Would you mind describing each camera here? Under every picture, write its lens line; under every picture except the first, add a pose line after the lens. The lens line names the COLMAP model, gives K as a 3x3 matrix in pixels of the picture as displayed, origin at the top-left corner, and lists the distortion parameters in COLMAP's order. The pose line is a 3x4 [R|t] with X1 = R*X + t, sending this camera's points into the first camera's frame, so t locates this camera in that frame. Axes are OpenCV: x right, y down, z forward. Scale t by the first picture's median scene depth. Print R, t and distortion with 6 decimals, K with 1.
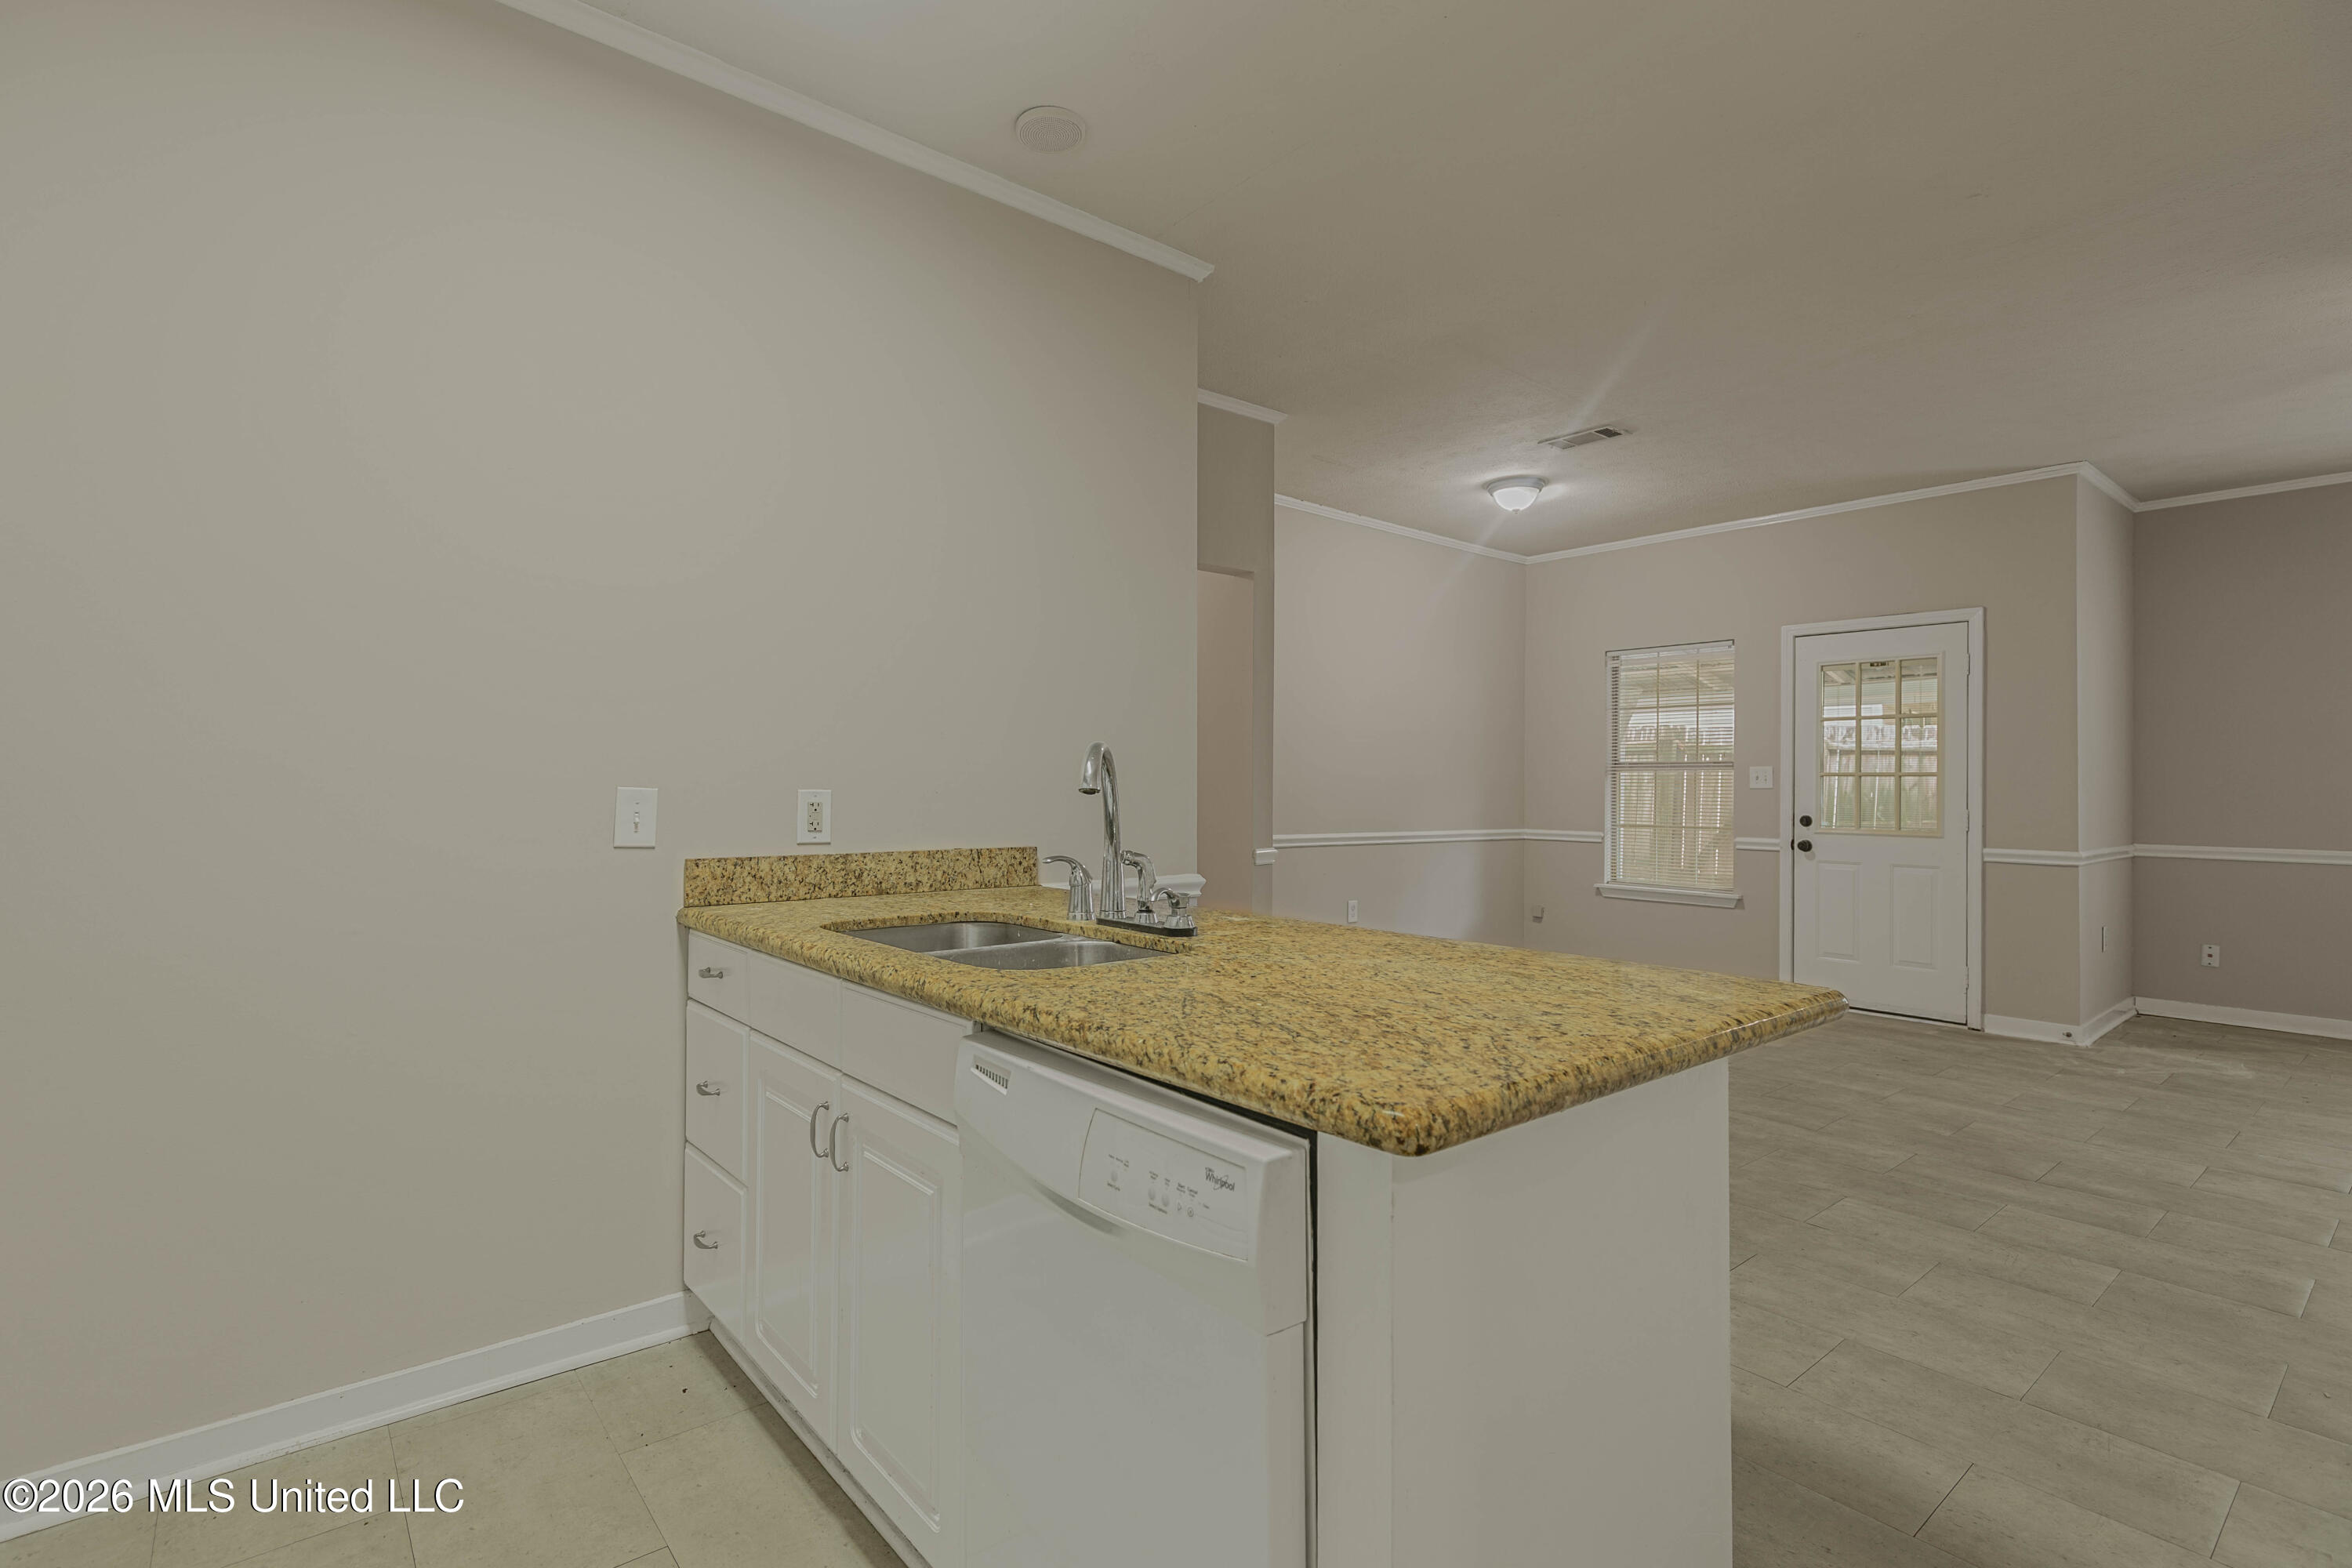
lens RADIAL K [[1102.0, 0, 1164.5], [0, 1102.0, 774.9], [0, 0, 1]] dist [0.000151, -0.000776]
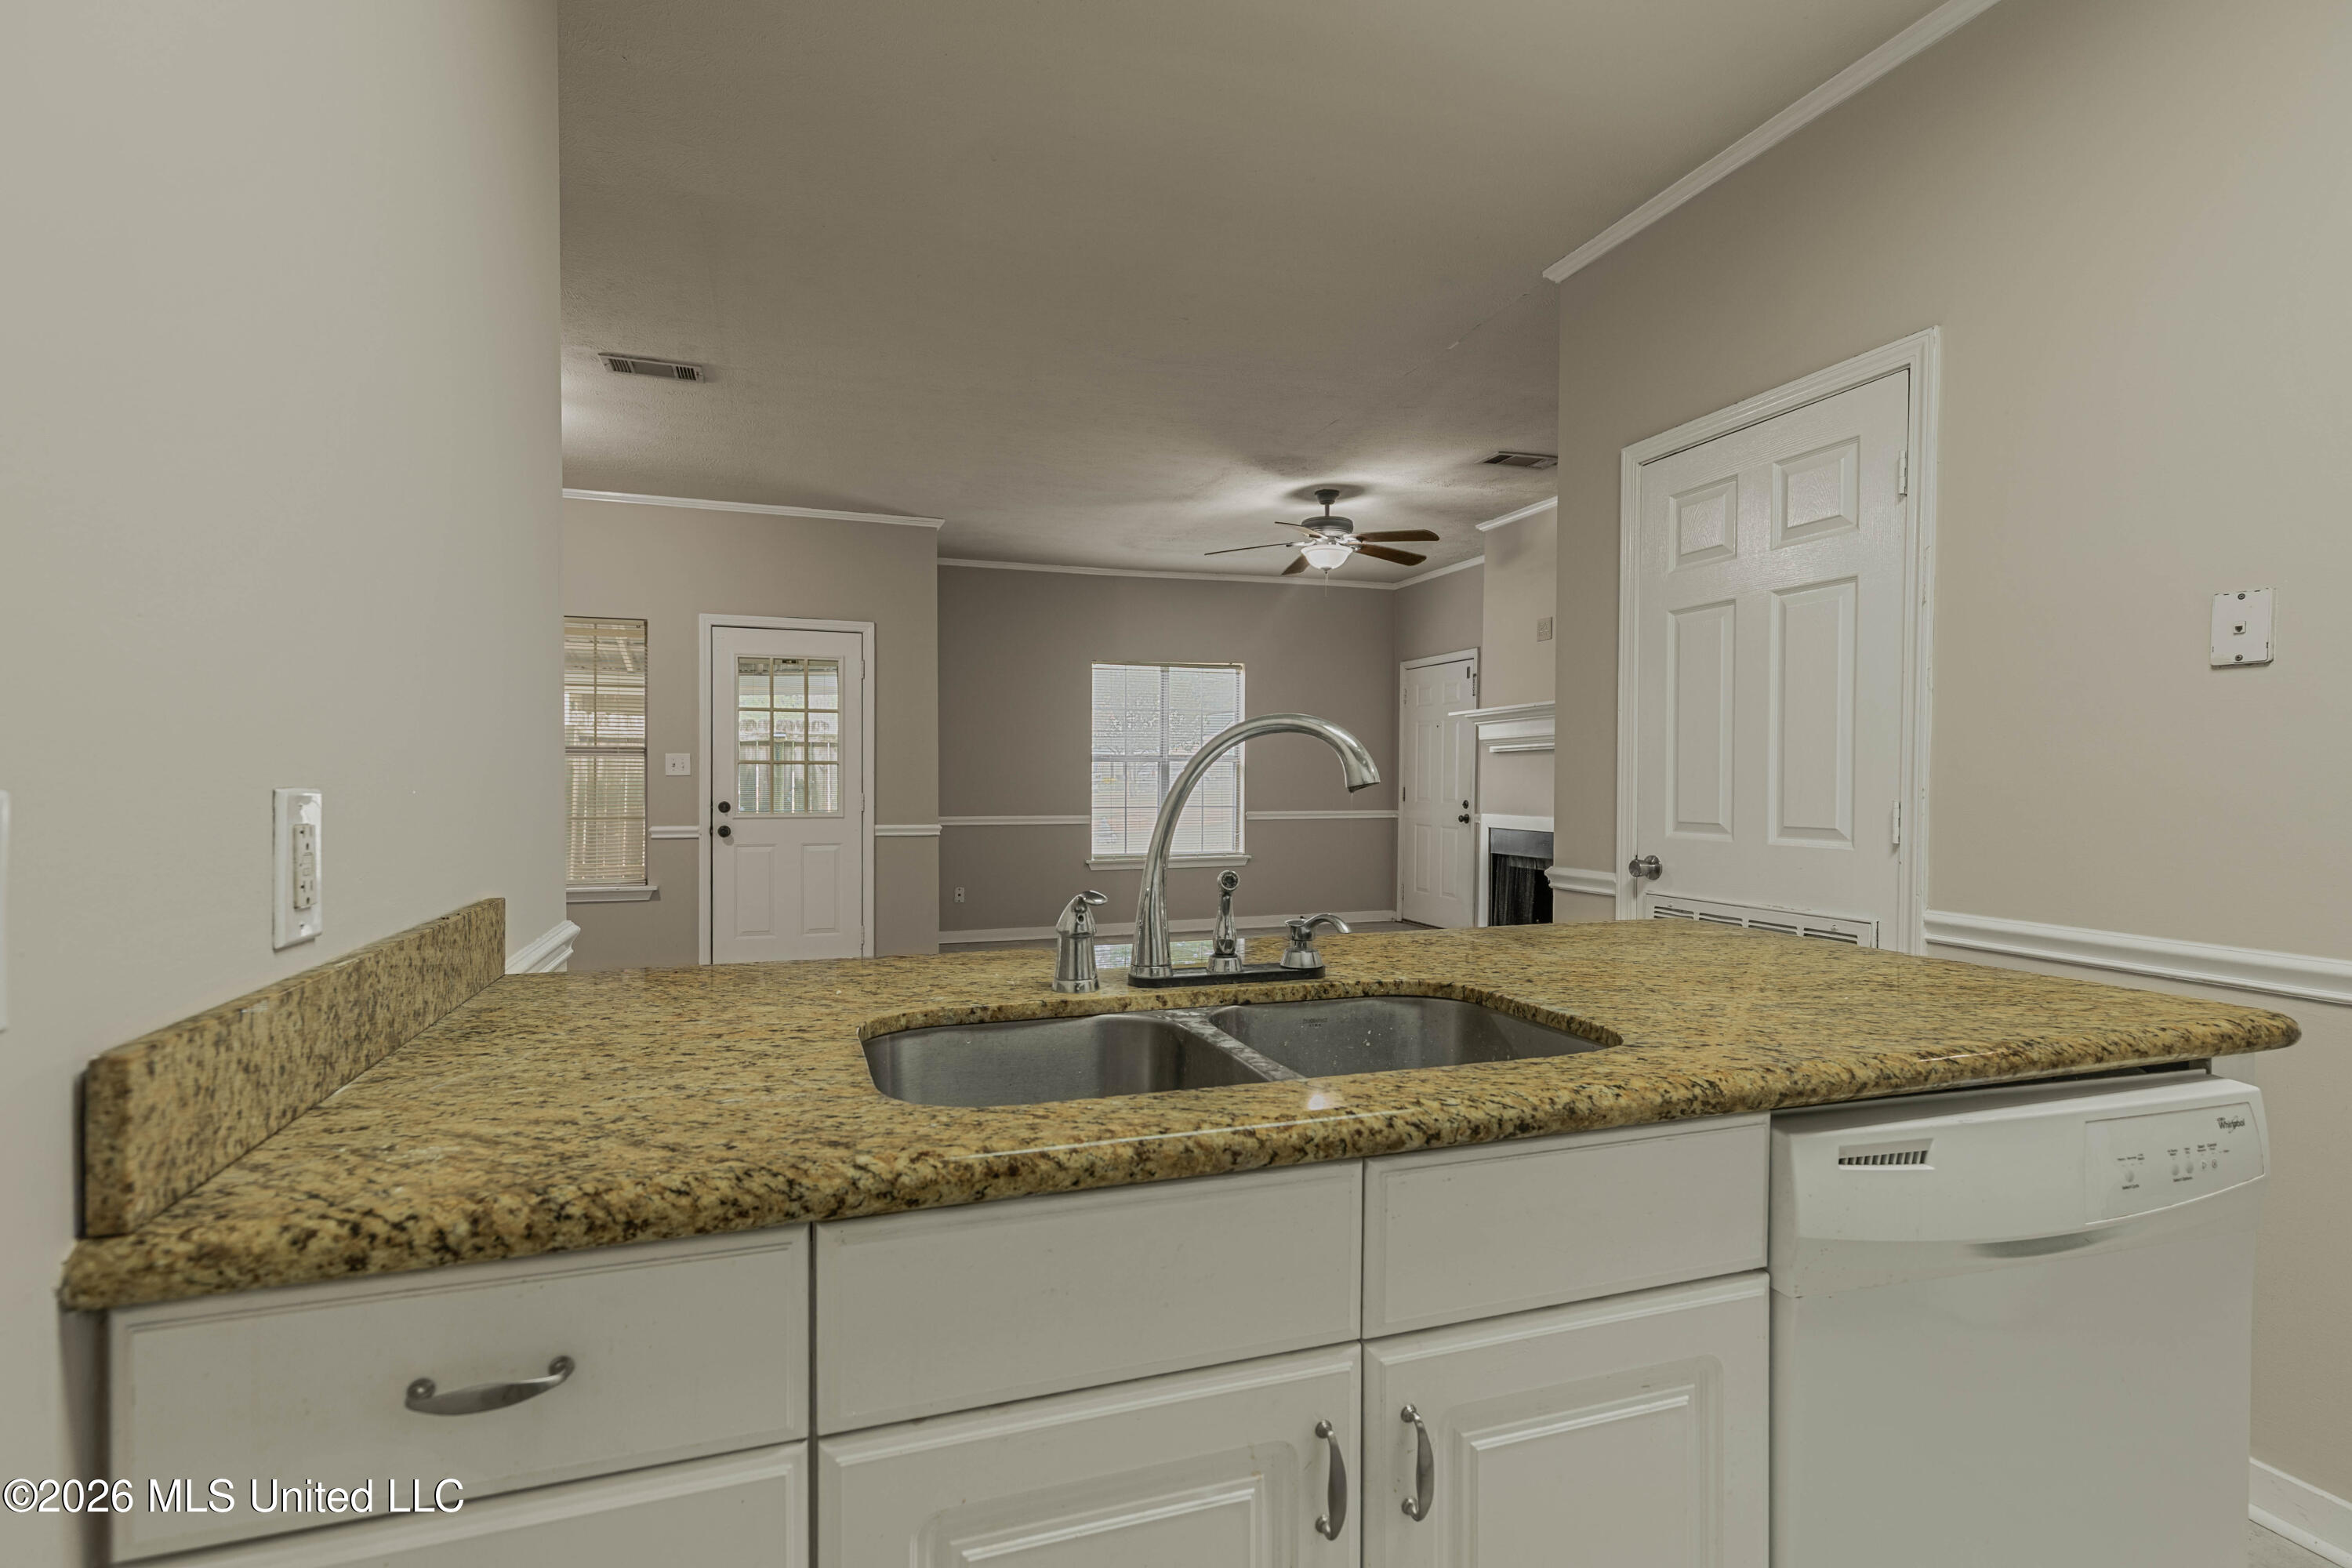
lens RADIAL K [[1085.2, 0, 1181.0], [0, 1085.2, 779.7], [0, 0, 1]] dist [0.037597, -0.000190]
pose [[0.345059, -0.009339, 0.938535, -0.244741], [-0.008635, 0.999877, 0.013125, -0.000834], [-0.938541, -0.012633, 0.344936, 0.275357]]
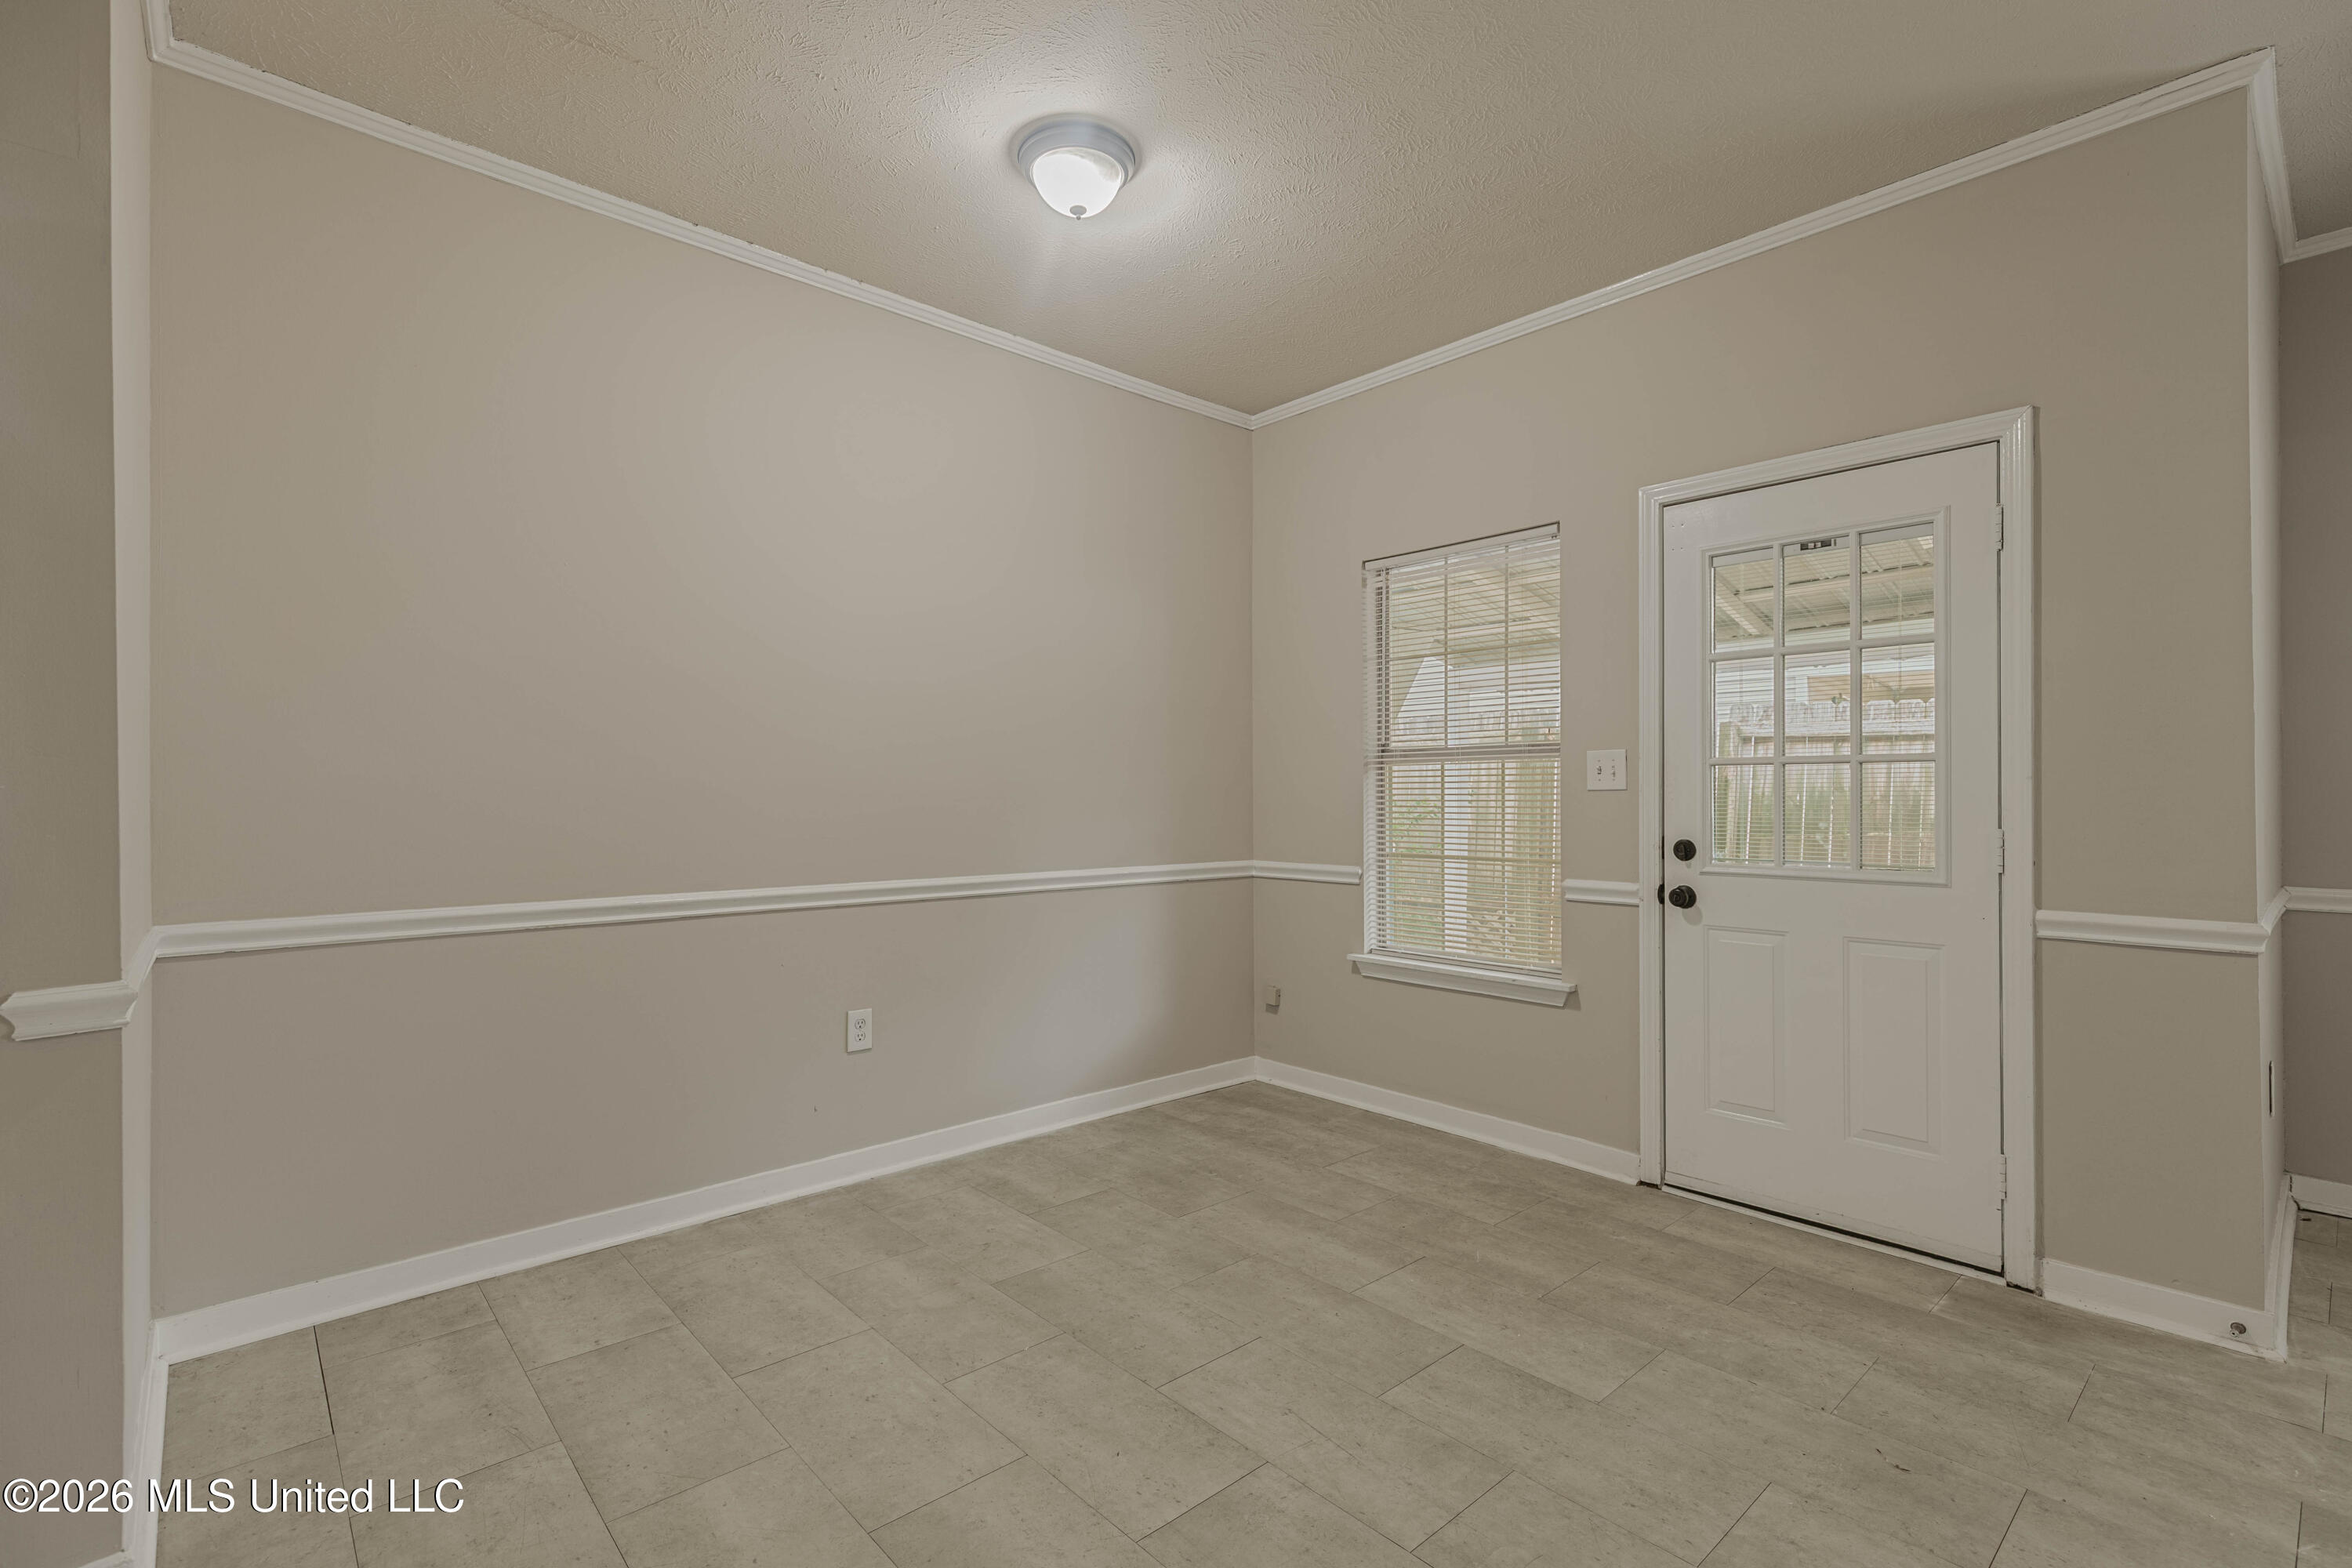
lens RADIAL K [[1068.0, 0, 1180.8], [0, 1068.0, 789.1], [0, 0, 1]] dist [0.006327, 0.000274]
pose [[0.998548, -0.011982, 0.052514, 0.341323], [0.011627, 0.999907, 0.007065, 0.006367], [-0.052594, -0.006444, 0.998595, 0.543250]]
